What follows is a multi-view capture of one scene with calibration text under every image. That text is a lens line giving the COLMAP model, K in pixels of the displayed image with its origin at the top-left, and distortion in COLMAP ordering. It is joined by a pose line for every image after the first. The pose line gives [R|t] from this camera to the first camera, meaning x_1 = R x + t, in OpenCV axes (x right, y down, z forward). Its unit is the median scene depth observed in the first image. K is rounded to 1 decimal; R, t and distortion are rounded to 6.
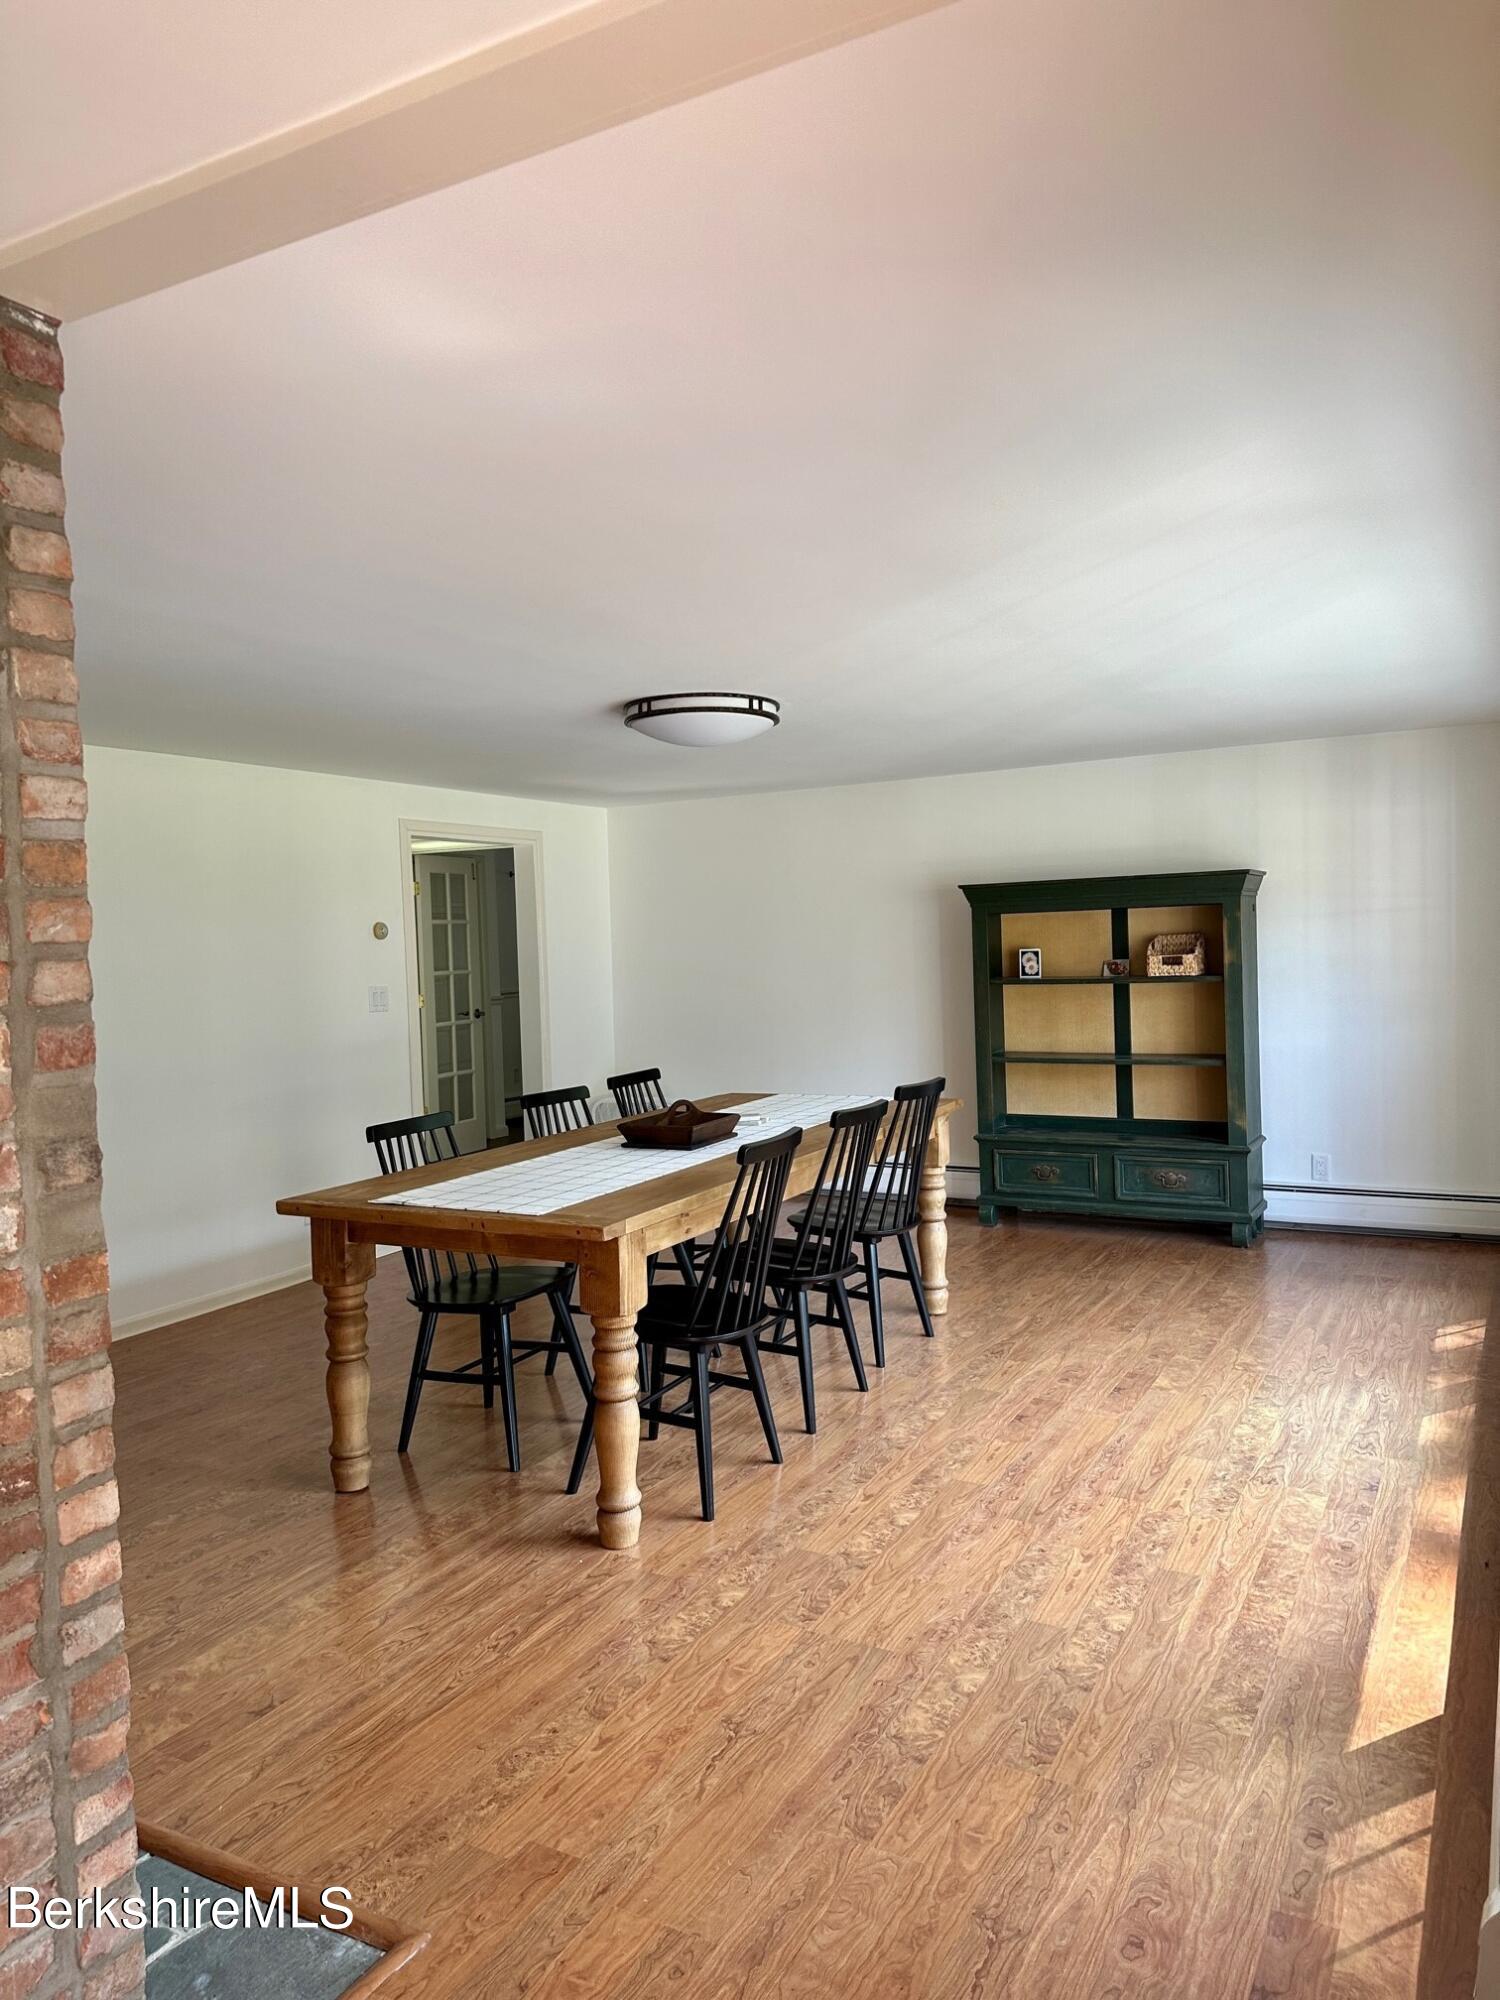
lens RADIAL K [[1404.6, 0, 744.3], [0, 1404.6, 992.1], [0, 0, 1]] dist [0.116269, -0.159305]
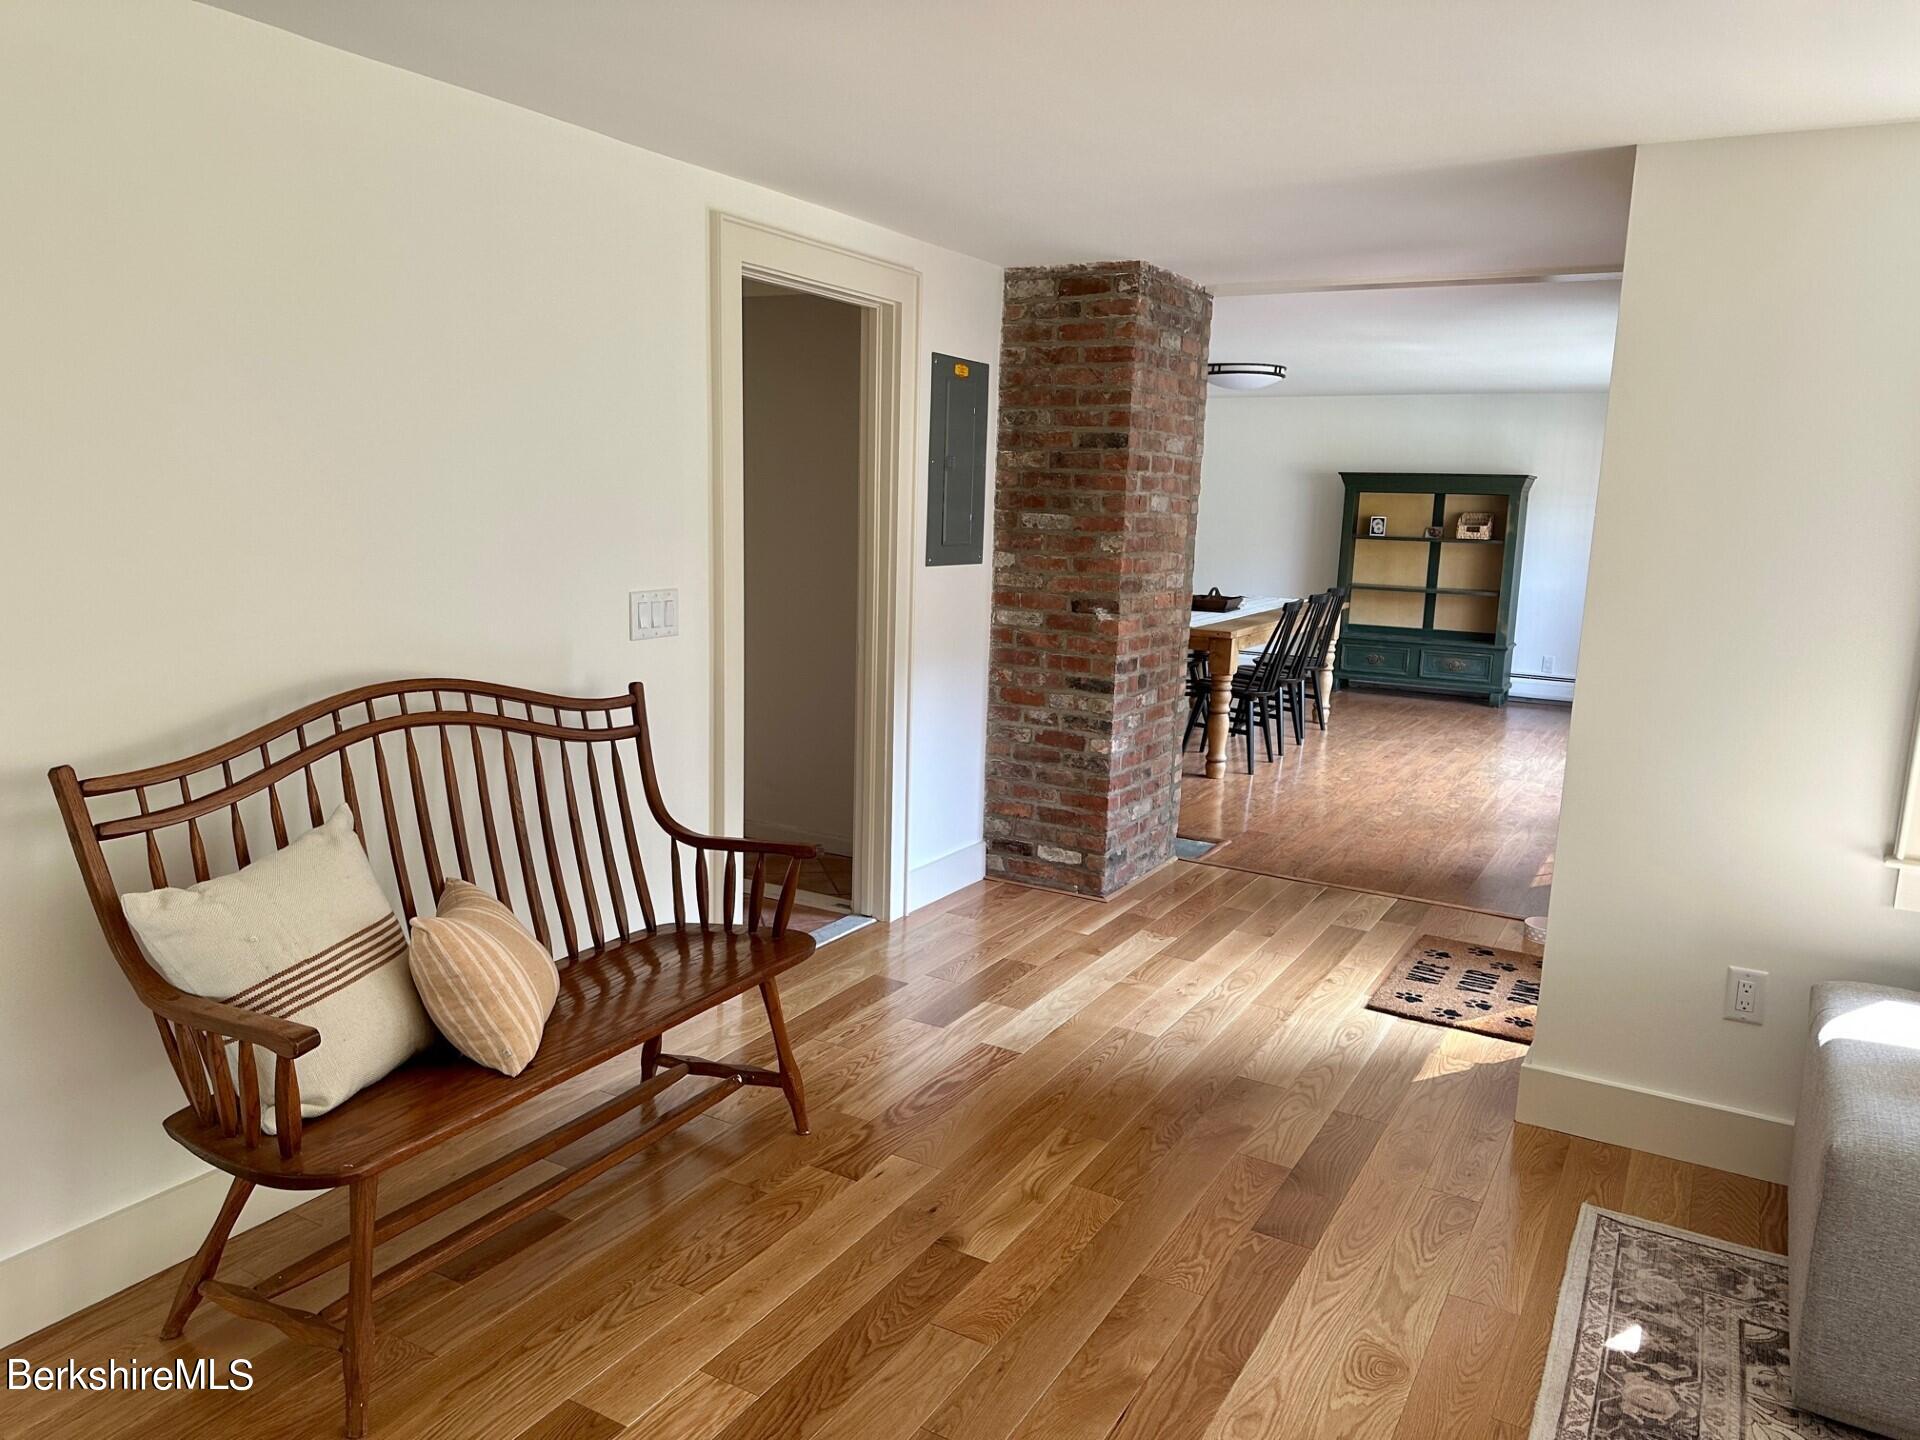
lens RADIAL K [[1338.7, 0, 960.0], [0, 1338.7, 720.0], [0, 0, 1]] dist [0.113194, -0.175724]
pose [[0.997832, 0.065411, -0.007312, -0.244491], [-0.063941, 0.989708, 0.128020, 0.031143], [0.015611, -0.127275, 0.991745, -0.542651]]
